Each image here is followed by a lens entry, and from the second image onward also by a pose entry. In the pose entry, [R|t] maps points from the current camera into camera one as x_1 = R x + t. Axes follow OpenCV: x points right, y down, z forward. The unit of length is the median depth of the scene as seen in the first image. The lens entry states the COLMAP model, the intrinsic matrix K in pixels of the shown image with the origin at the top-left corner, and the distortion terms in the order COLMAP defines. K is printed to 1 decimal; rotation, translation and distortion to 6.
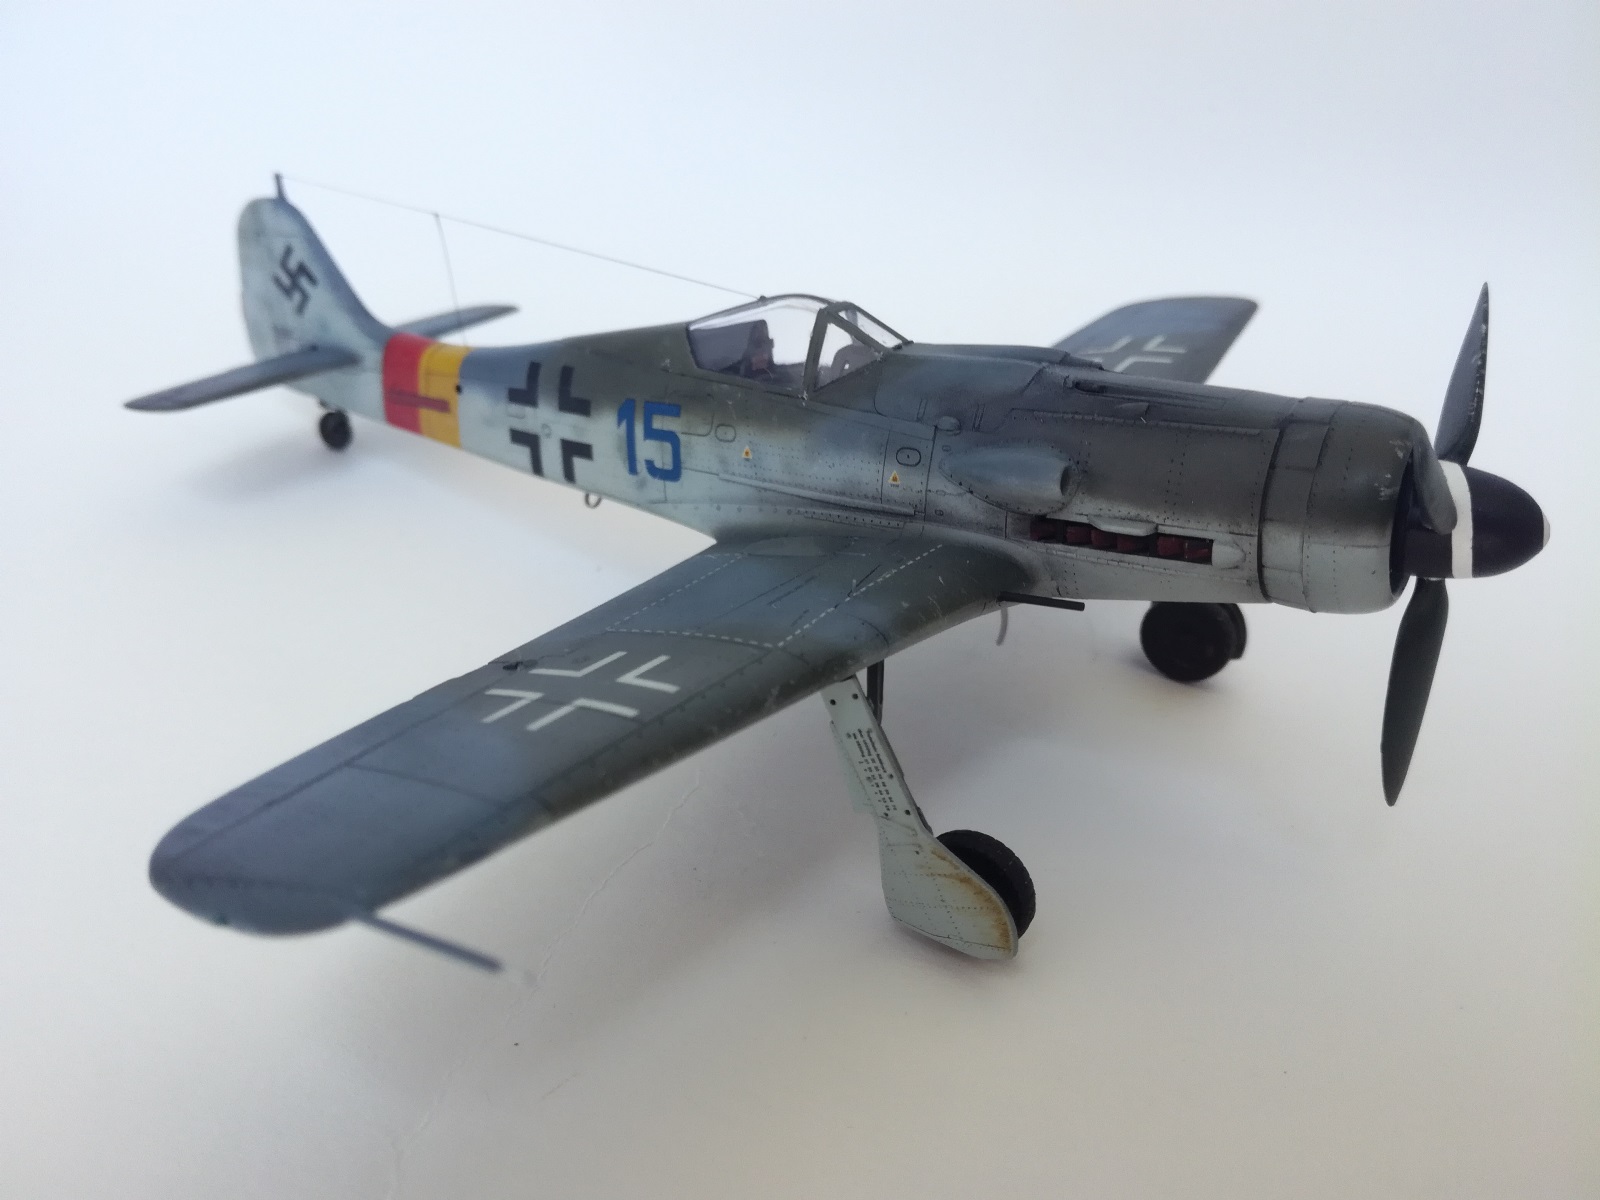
lens RADIAL K [[1300.7, 0, 800.0], [0, 1300.7, 600.0], [0, 0, 1]] dist [0.189843, -0.527581]
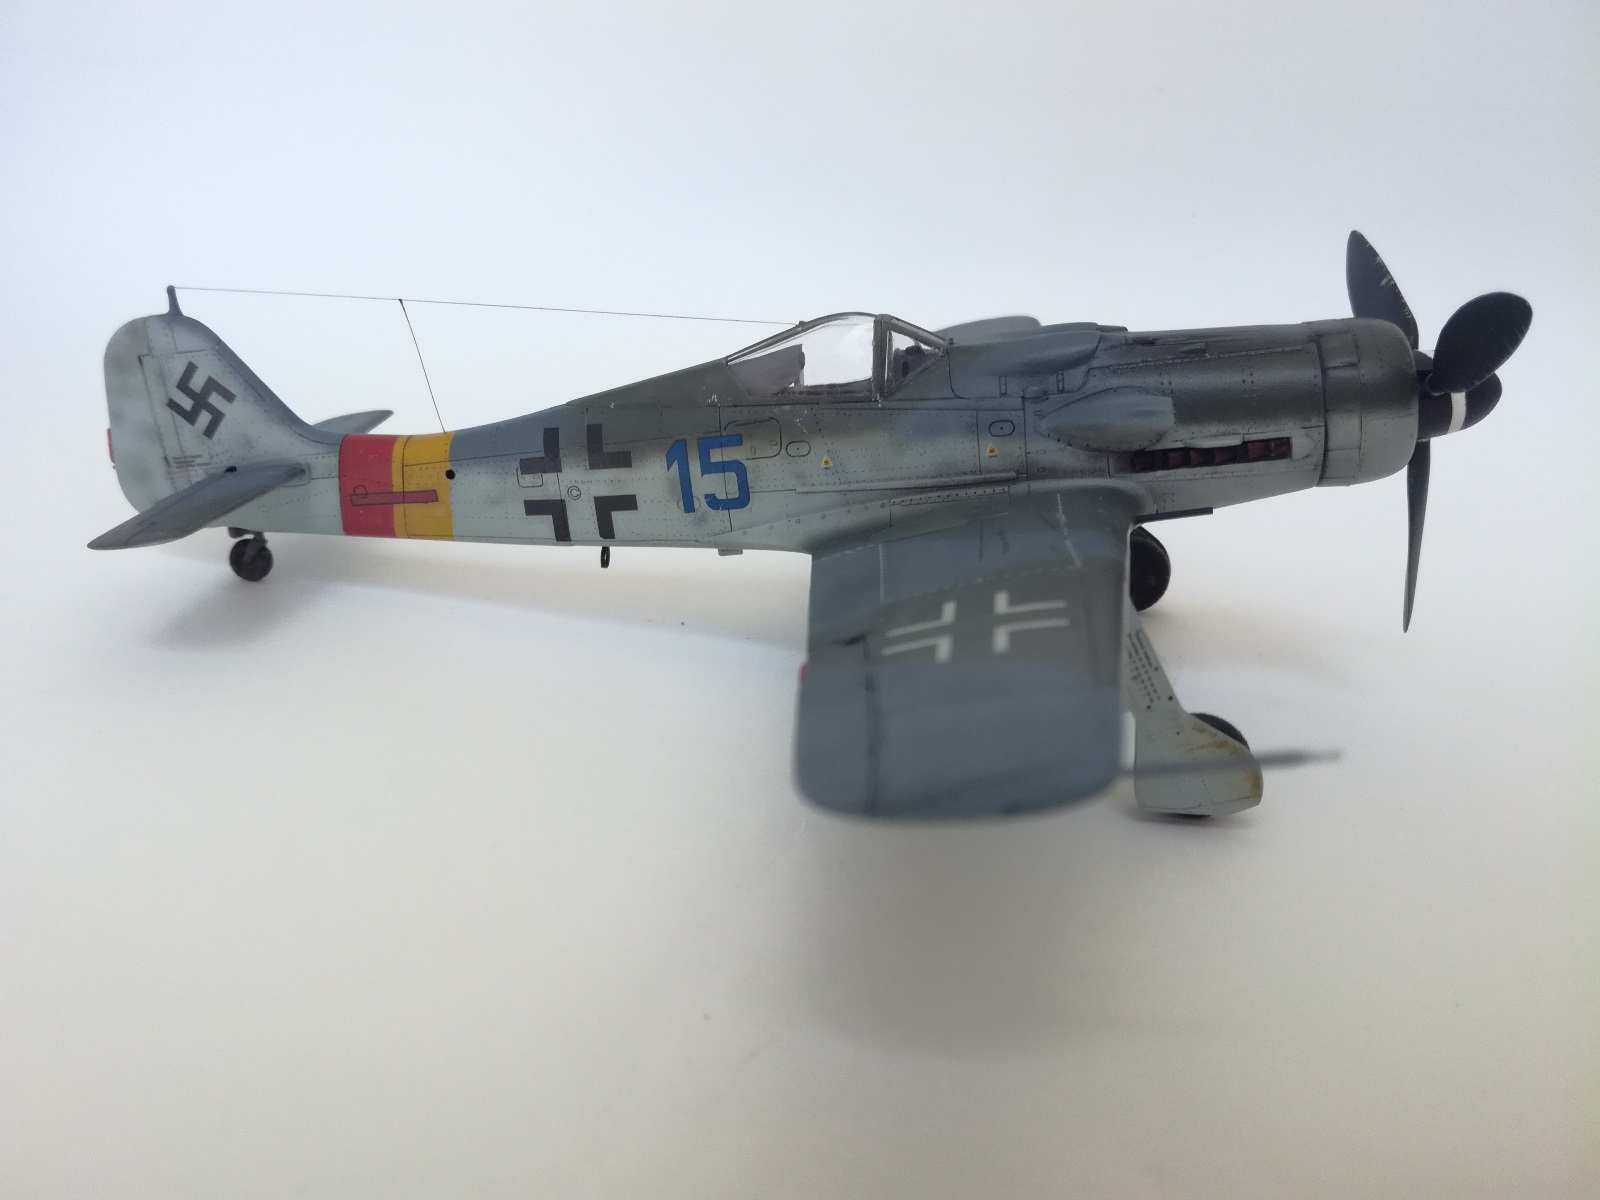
lens RADIAL K [[1300.7, 0, 800.0], [0, 1300.7, 600.0], [0, 0, 1]] dist [0.189843, -0.527581]
pose [[0.901889, -0.198631, 0.383592, -0.482027], [0.235343, 0.970587, -0.050745, 0.045860], [-0.362229, 0.136042, 0.922108, 0.030525]]
